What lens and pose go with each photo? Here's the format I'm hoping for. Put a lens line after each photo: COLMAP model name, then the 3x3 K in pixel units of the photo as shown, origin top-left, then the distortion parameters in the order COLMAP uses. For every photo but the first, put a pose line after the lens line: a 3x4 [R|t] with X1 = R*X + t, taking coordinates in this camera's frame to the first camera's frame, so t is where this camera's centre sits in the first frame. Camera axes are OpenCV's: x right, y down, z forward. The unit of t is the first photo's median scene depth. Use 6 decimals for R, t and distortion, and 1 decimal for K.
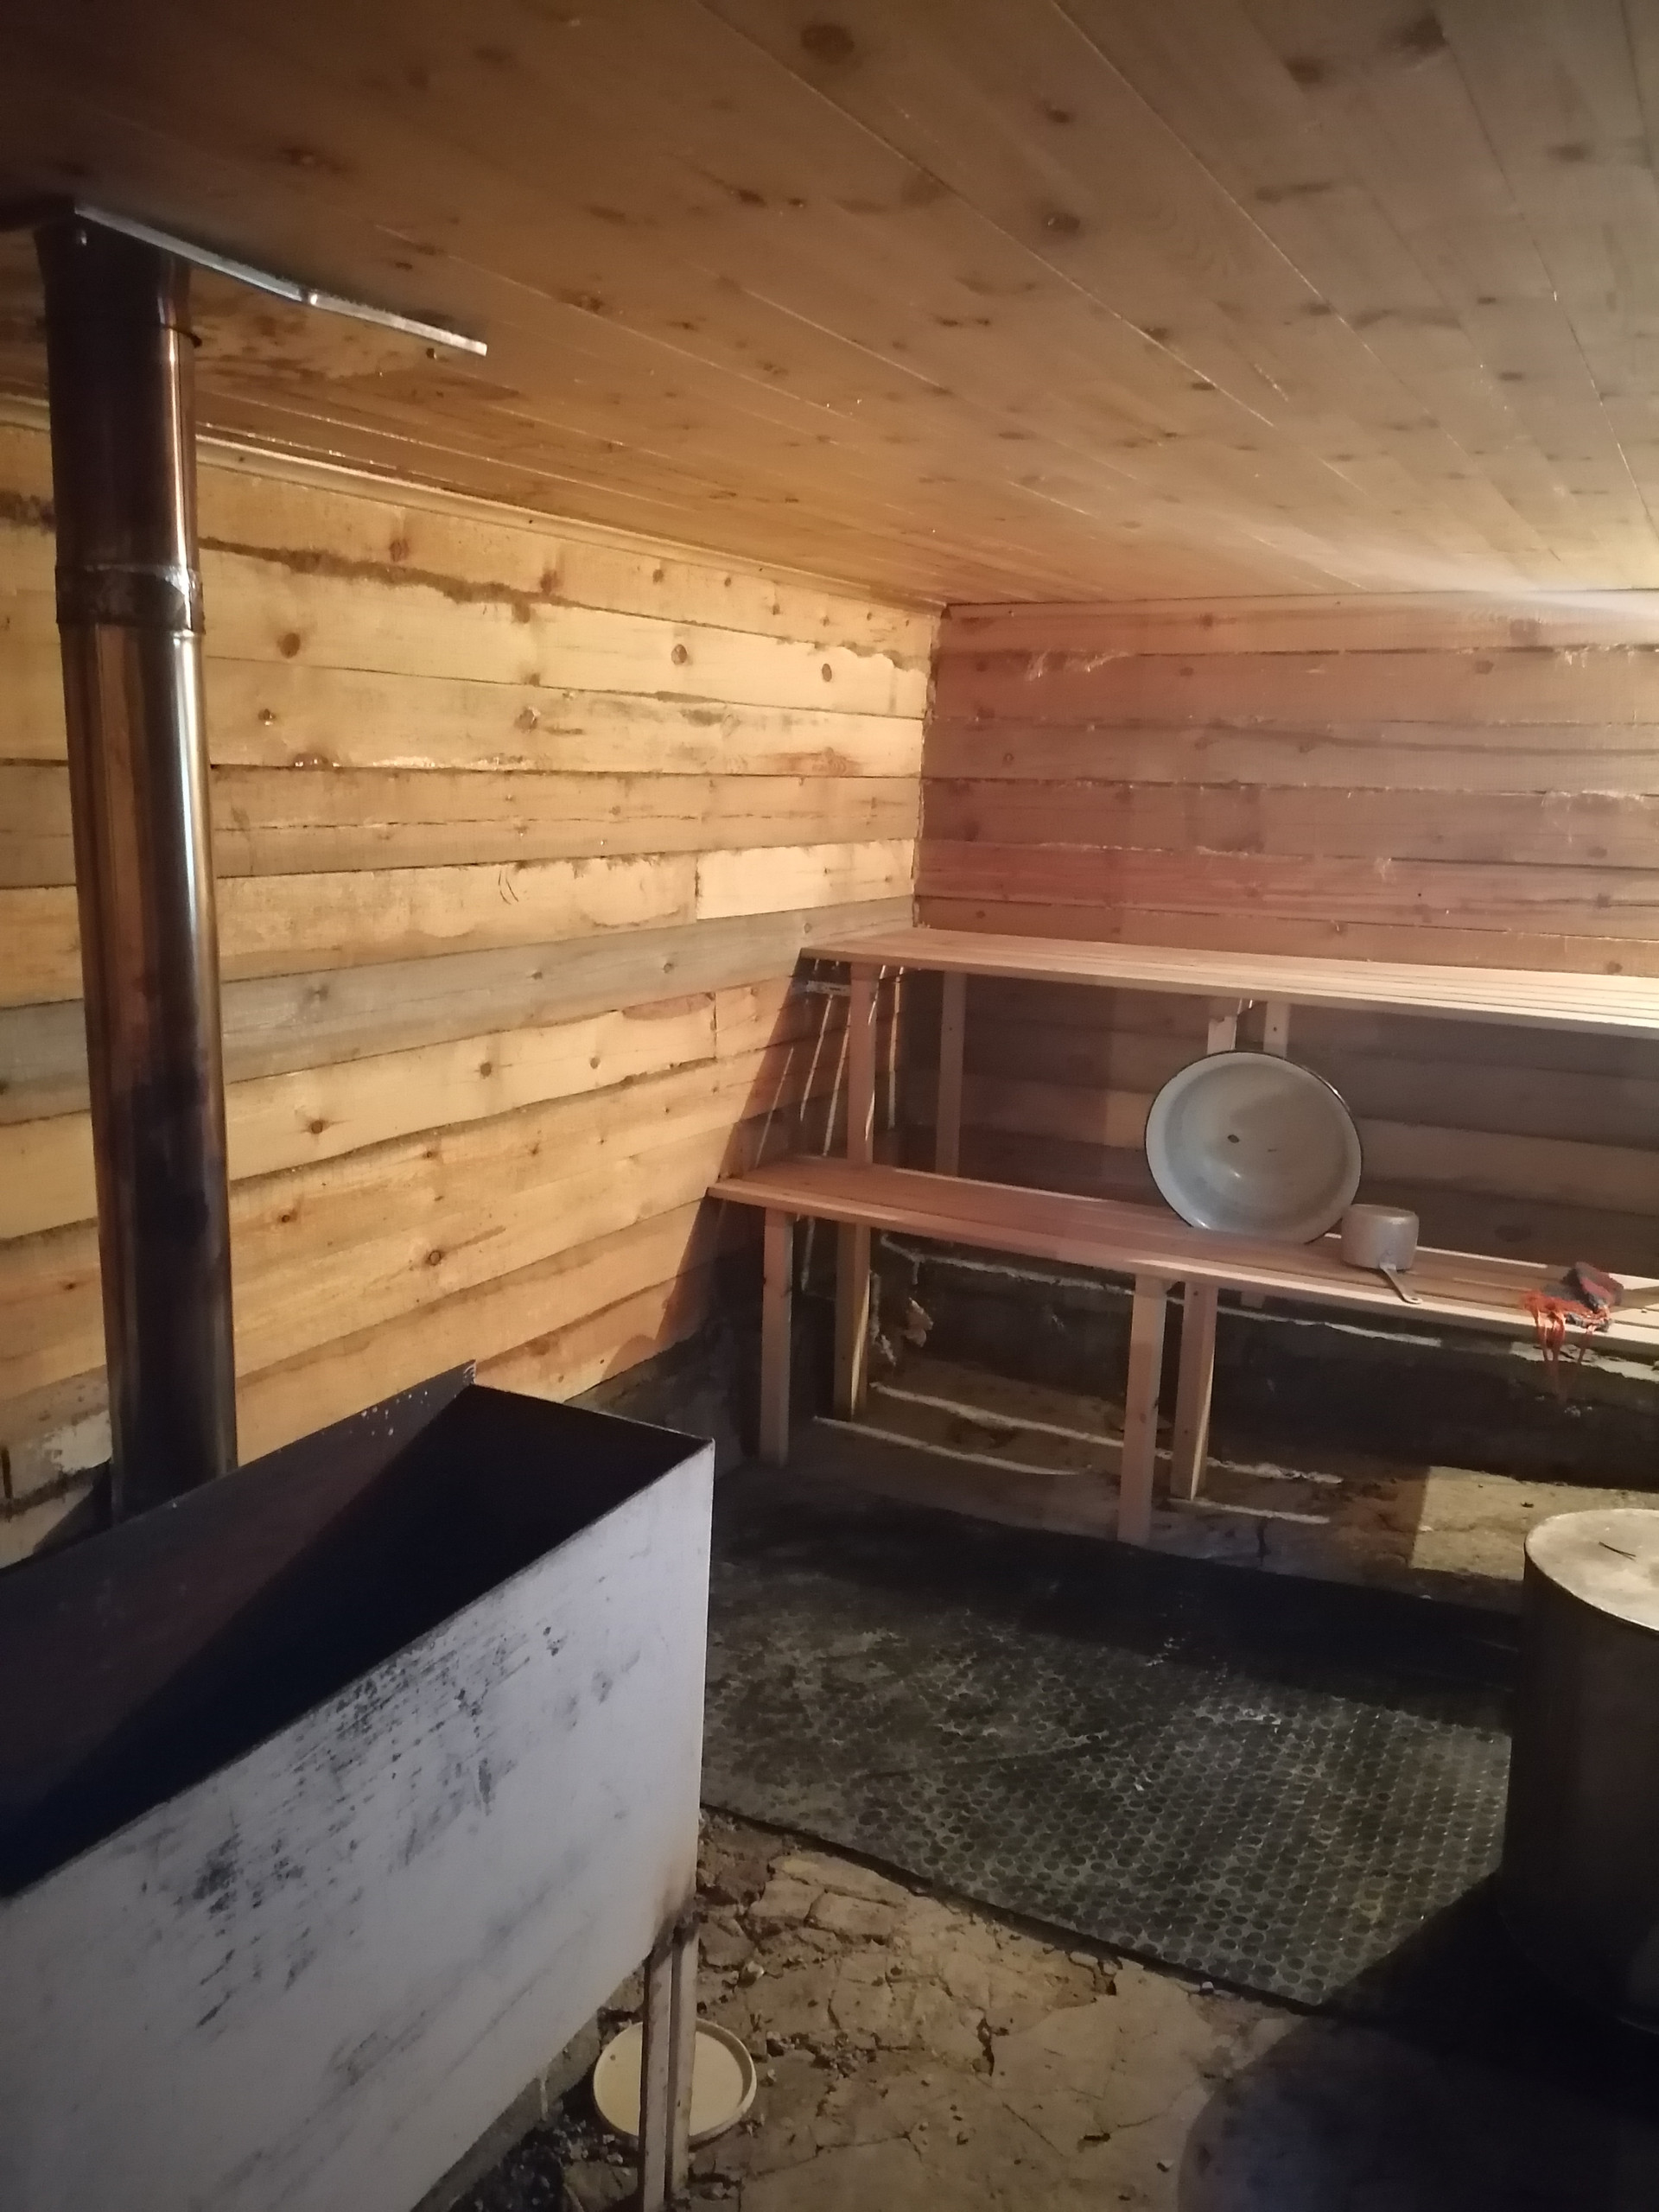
lens RADIAL K [[1657.8, 0, 818.3], [0, 1657.8, 1112.8], [0, 0, 1]] dist [0.087398, -0.110223]
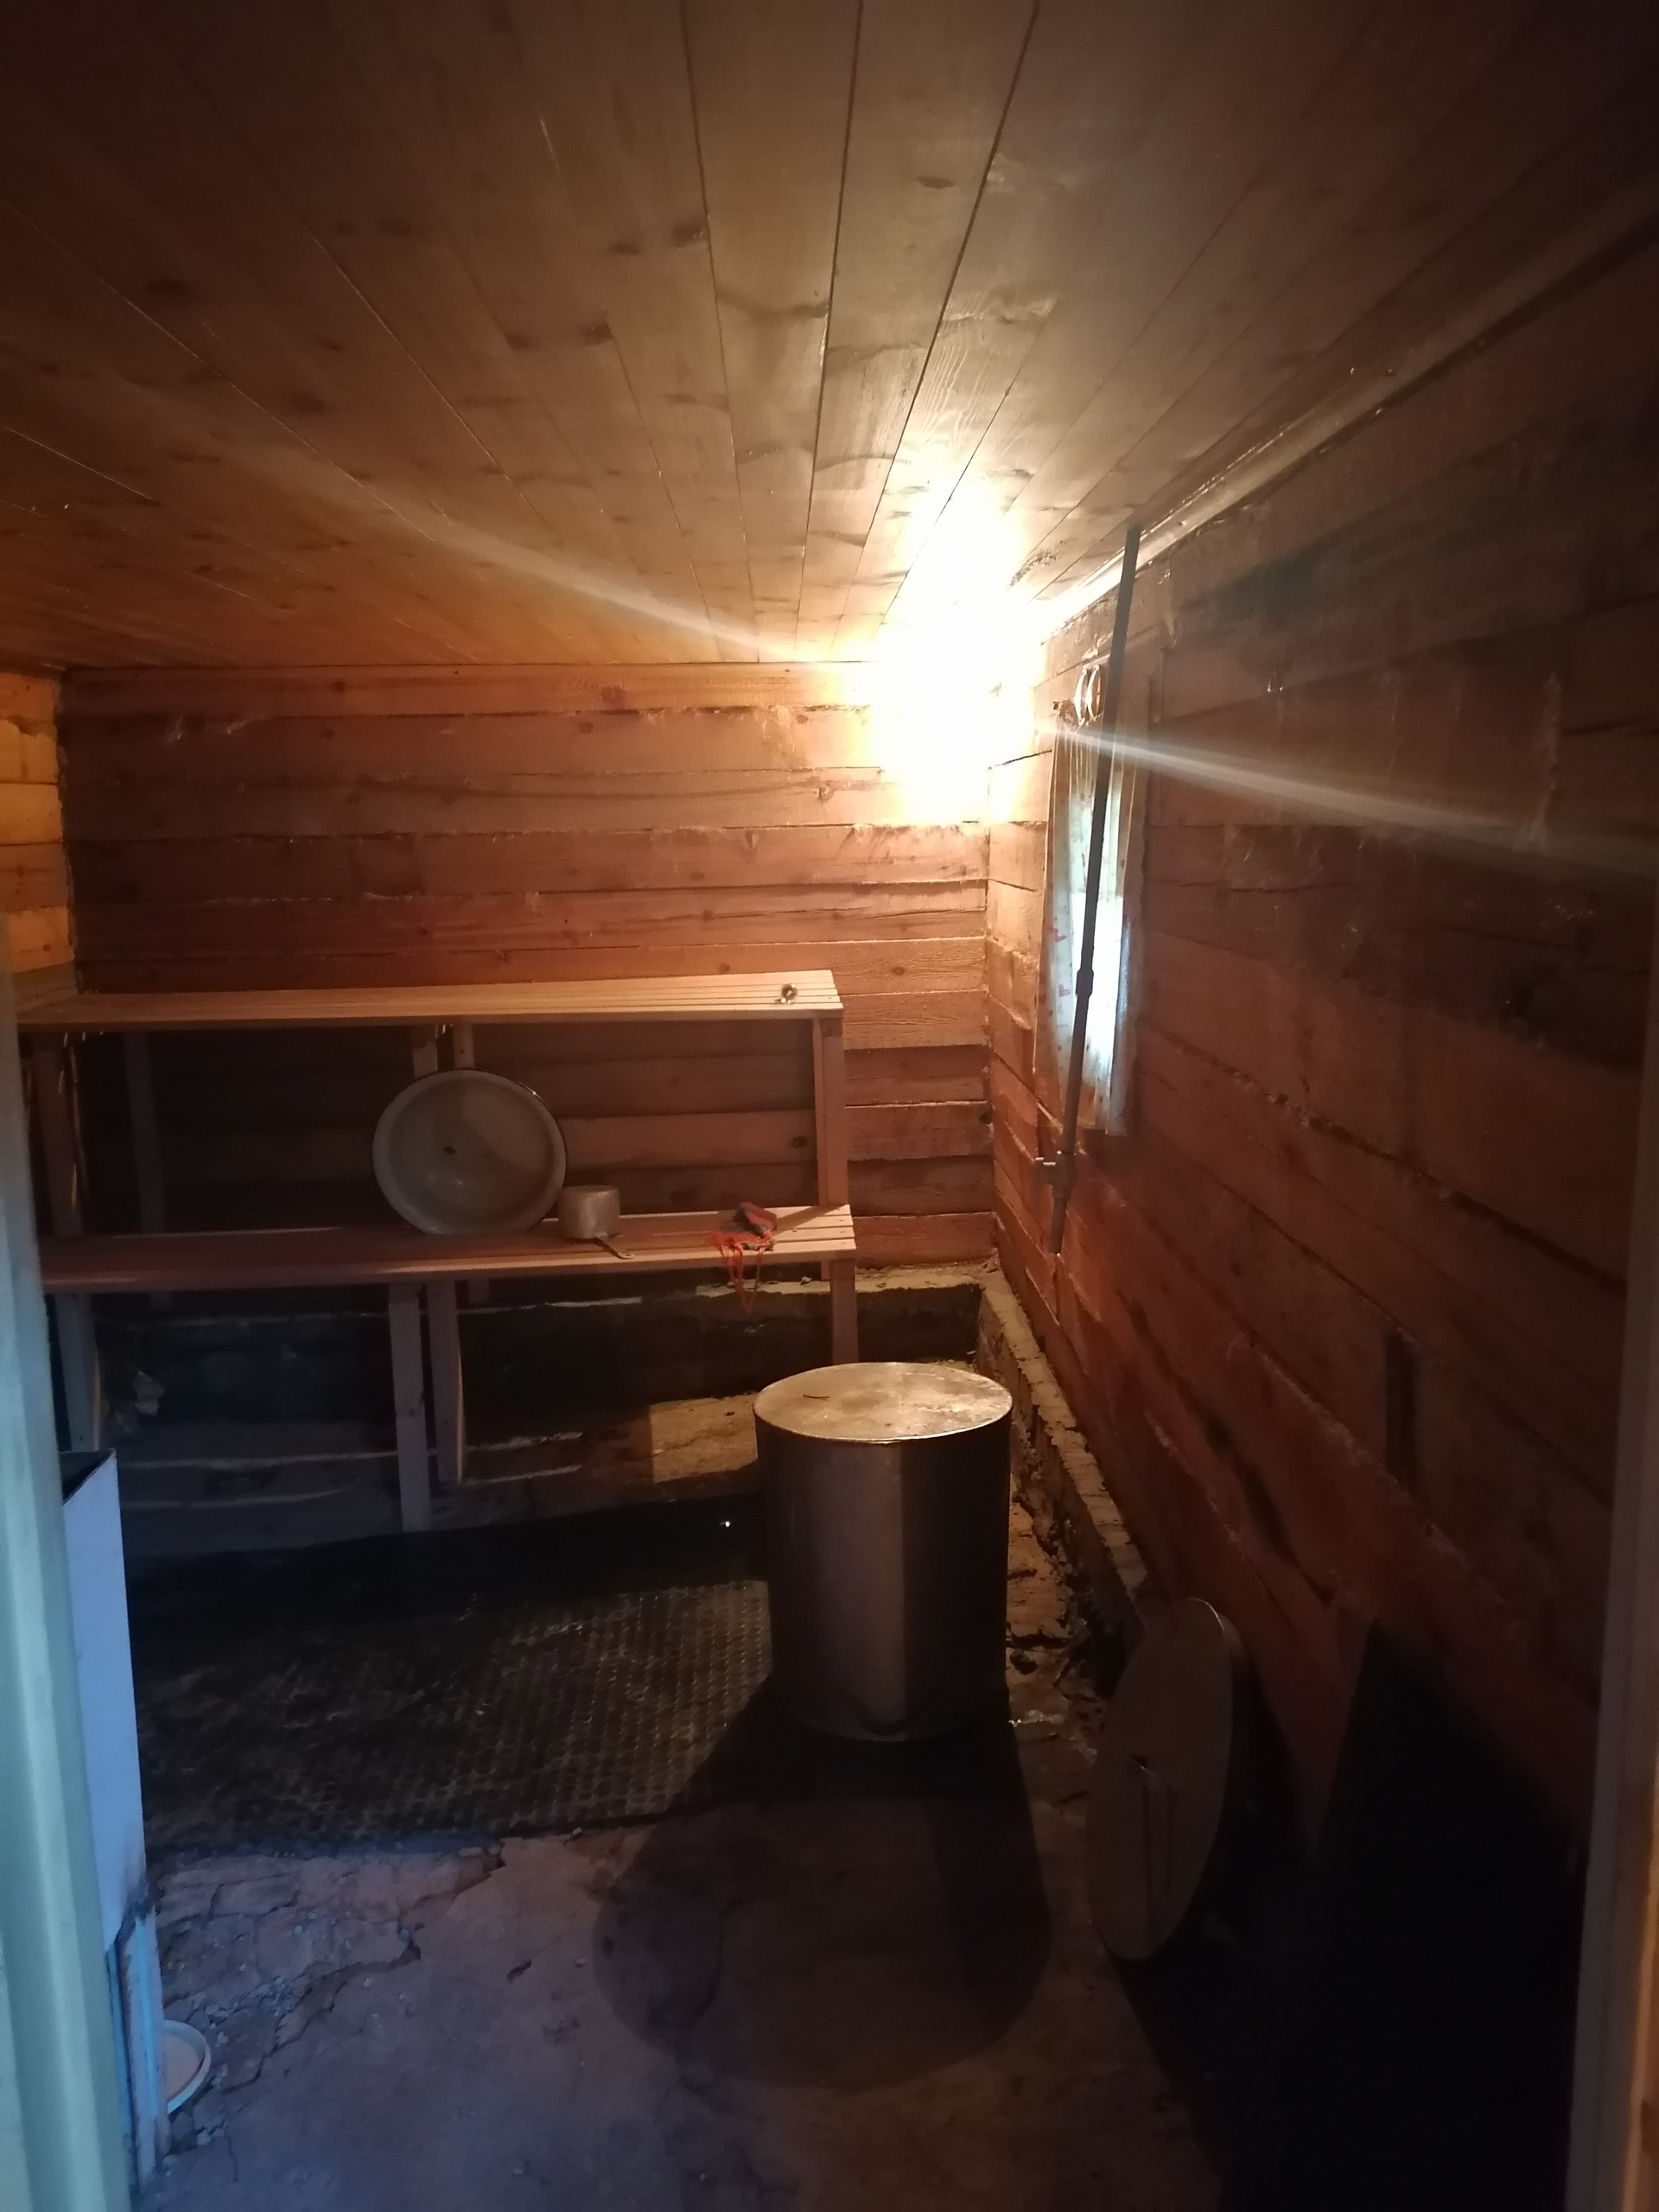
lens RADIAL K [[1657.8, 0, 828.1], [0, 1657.8, 1091.0], [0, 0, 1]] dist [0.087398, -0.110223]
pose [[0.860523, -0.131057, 0.492264, -0.075867], [0.151075, 0.988522, -0.000916, 0.015899], [-0.486494, 0.075158, 0.870445, -0.092048]]
